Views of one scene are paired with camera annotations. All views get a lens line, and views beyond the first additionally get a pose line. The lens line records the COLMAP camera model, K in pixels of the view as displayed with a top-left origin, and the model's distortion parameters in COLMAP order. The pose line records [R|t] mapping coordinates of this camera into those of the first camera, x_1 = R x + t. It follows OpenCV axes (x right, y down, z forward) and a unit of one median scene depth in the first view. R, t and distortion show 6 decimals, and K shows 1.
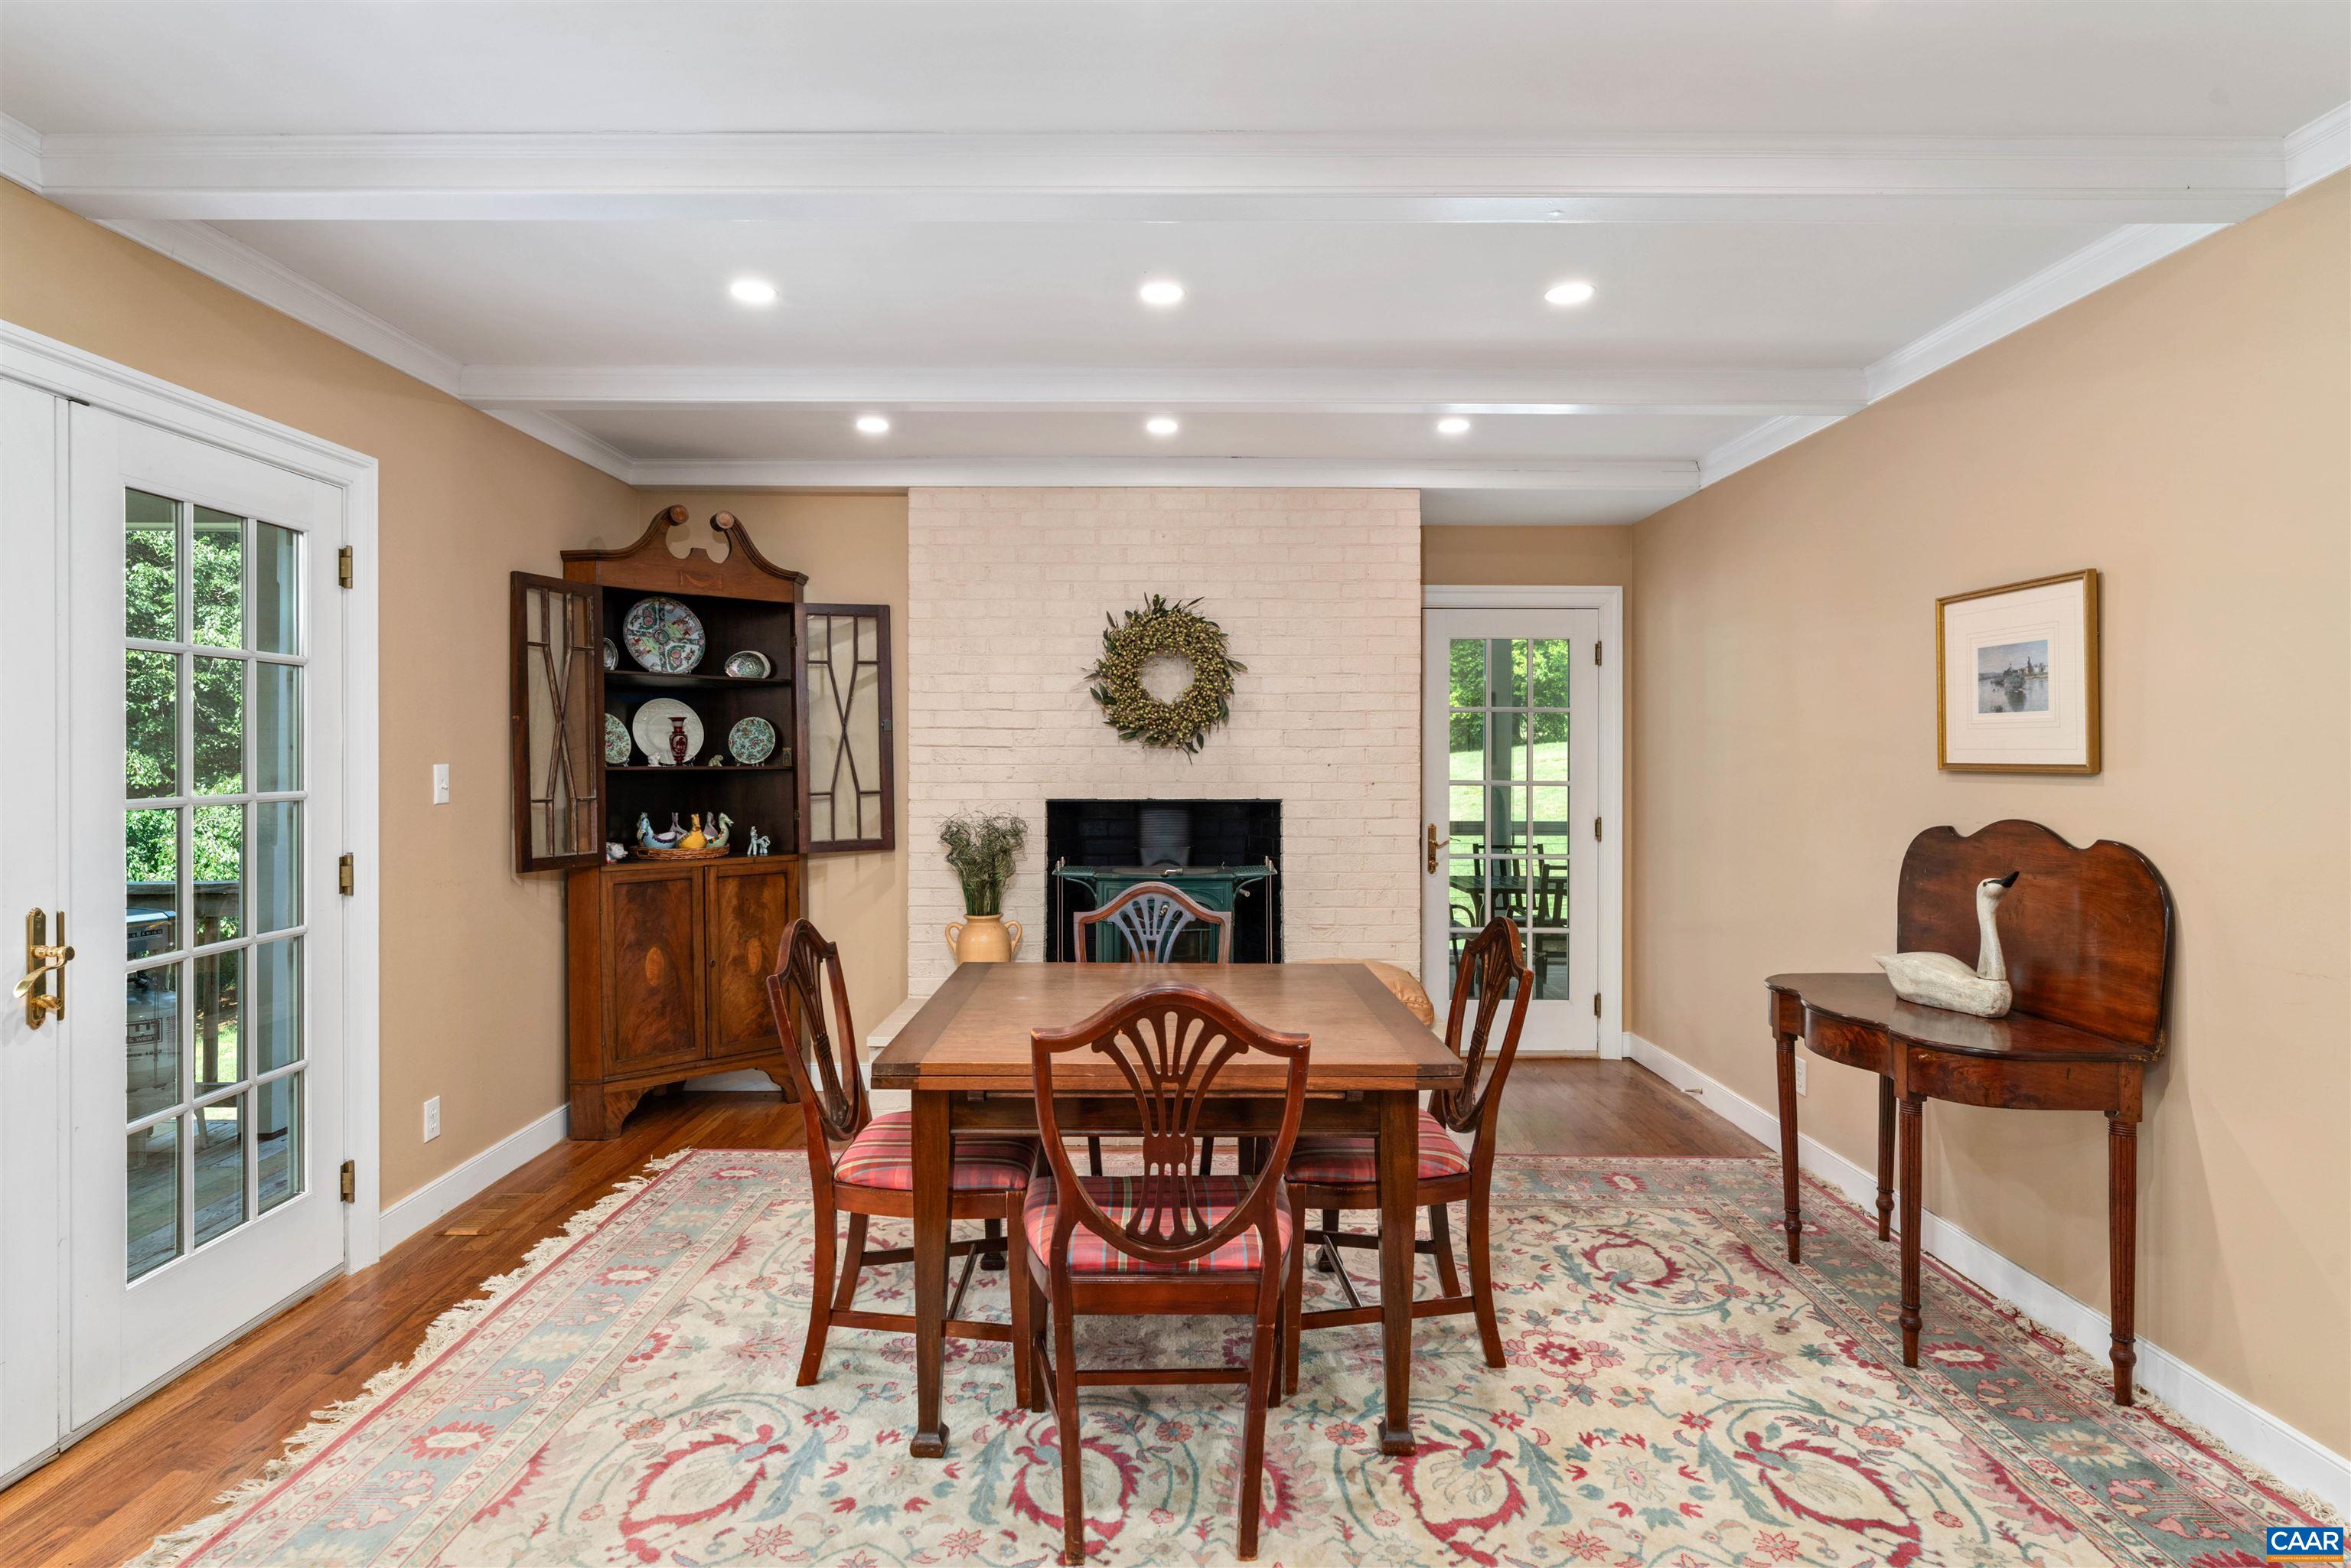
lens RADIAL K [[1220.3, 0, 1174.9], [0, 1220.3, 762.9], [0, 0, 1]] dist [-0.000872, -0.000423]
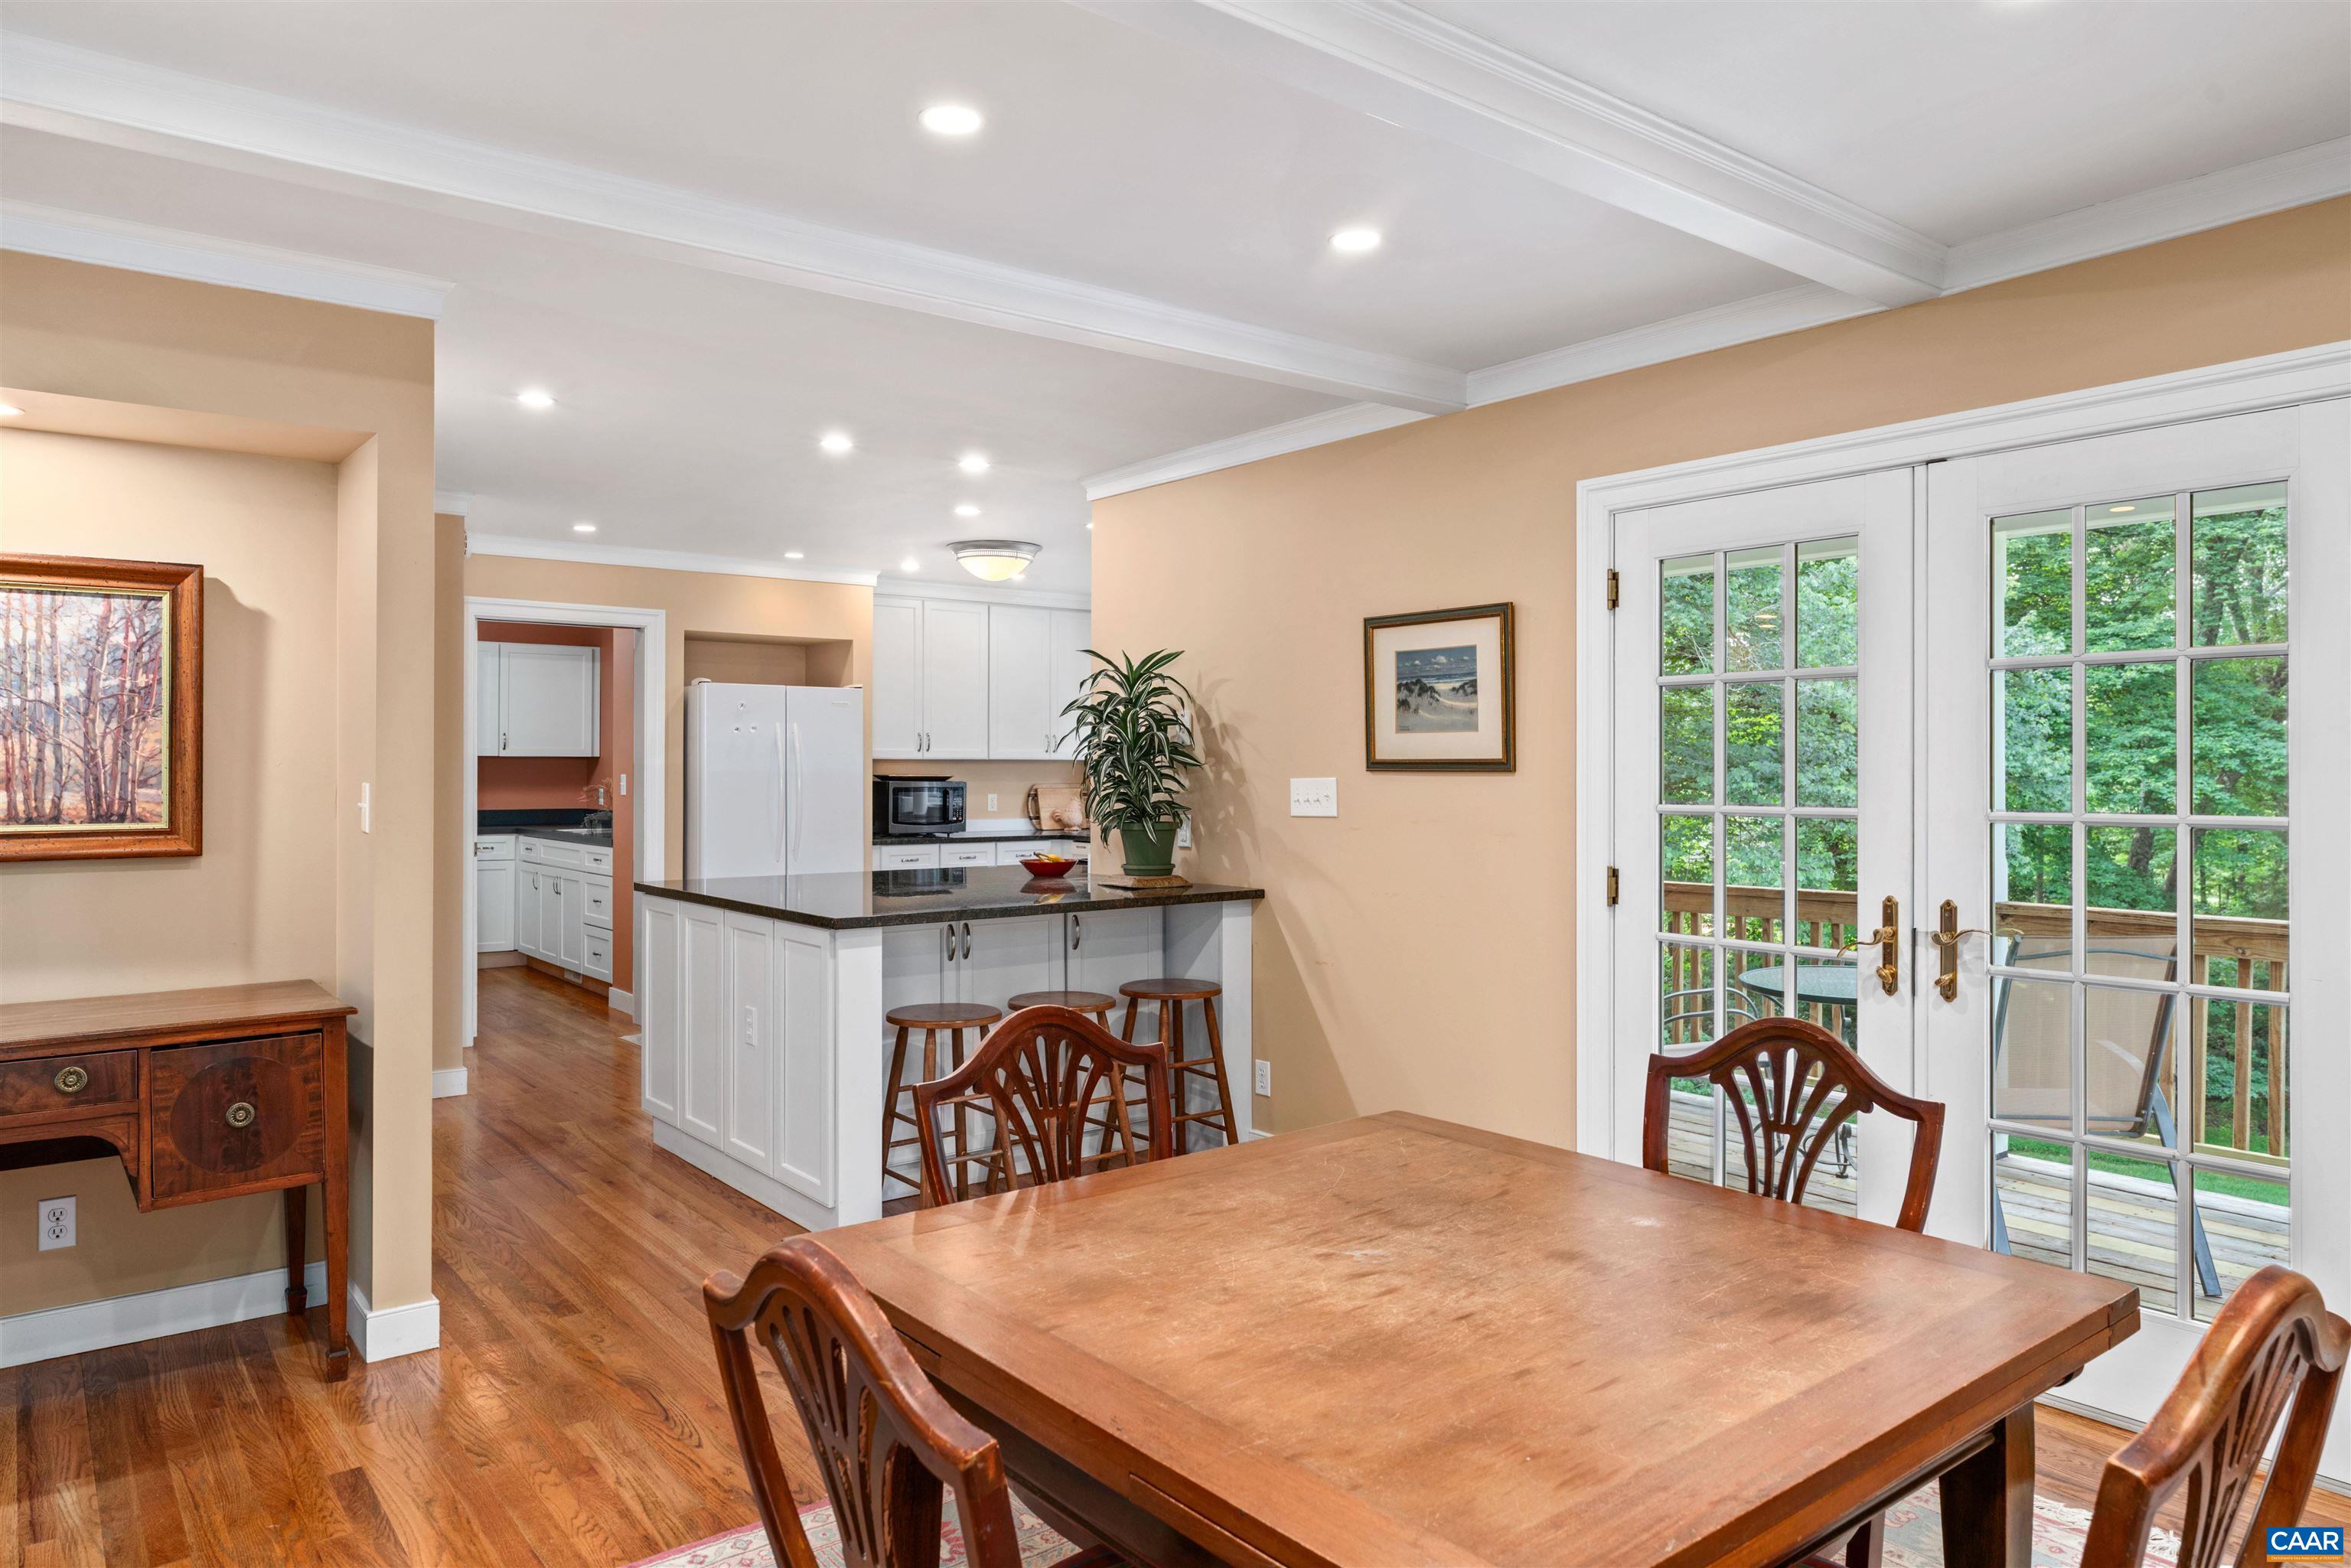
lens RADIAL K [[1510.5, 0, 1149.6], [0, 1510.5, 745.4], [0, 0, 1]] dist [0.025384, 0.001385]
pose [[-0.791412, -0.006765, -0.611245, 0.280009], [-0.000745, 0.999949, -0.010103, -0.007353], [0.611282, -0.007540, -0.791377, 0.844075]]
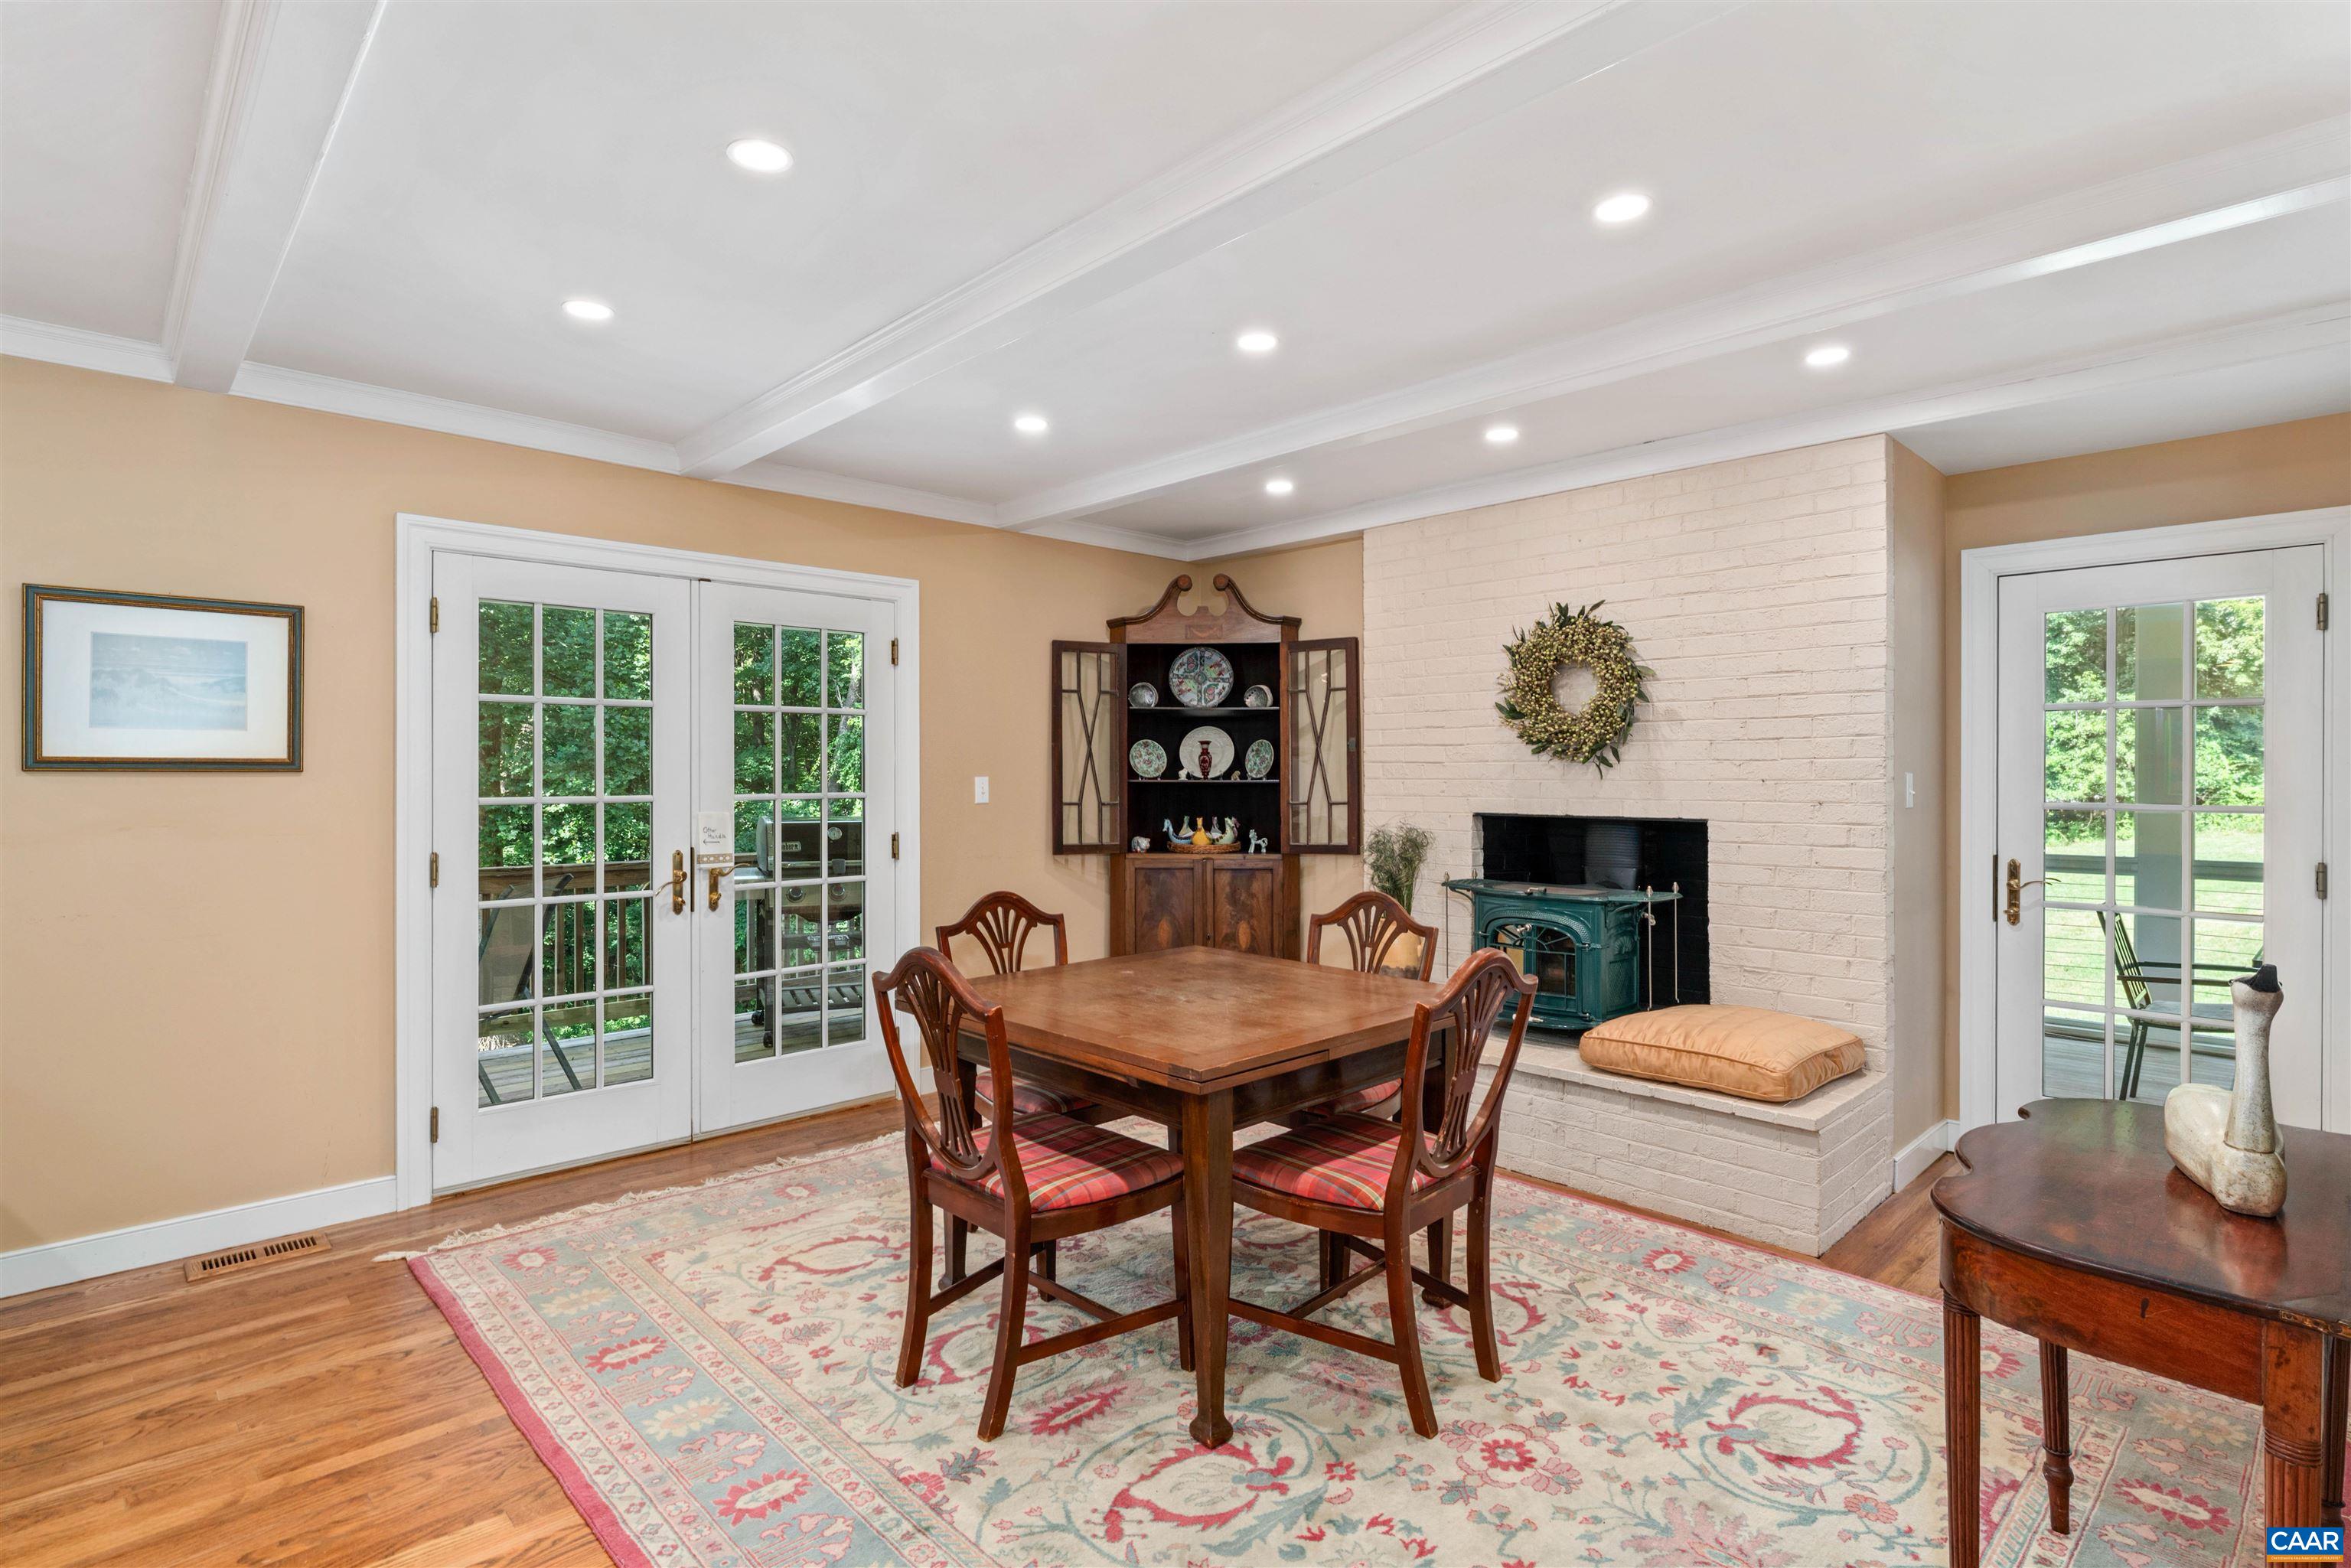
lens RADIAL K [[1154.9, 0, 1187.8], [0, 1154.9, 784.8], [0, 0, 1]] dist [-0.004678, -0.000947]
pose [[0.690198, 0.005568, -0.723599, 0.441294], [-0.002856, 0.999984, 0.004971, 0.001901], [0.723615, -0.001364, 0.690202, 0.158751]]
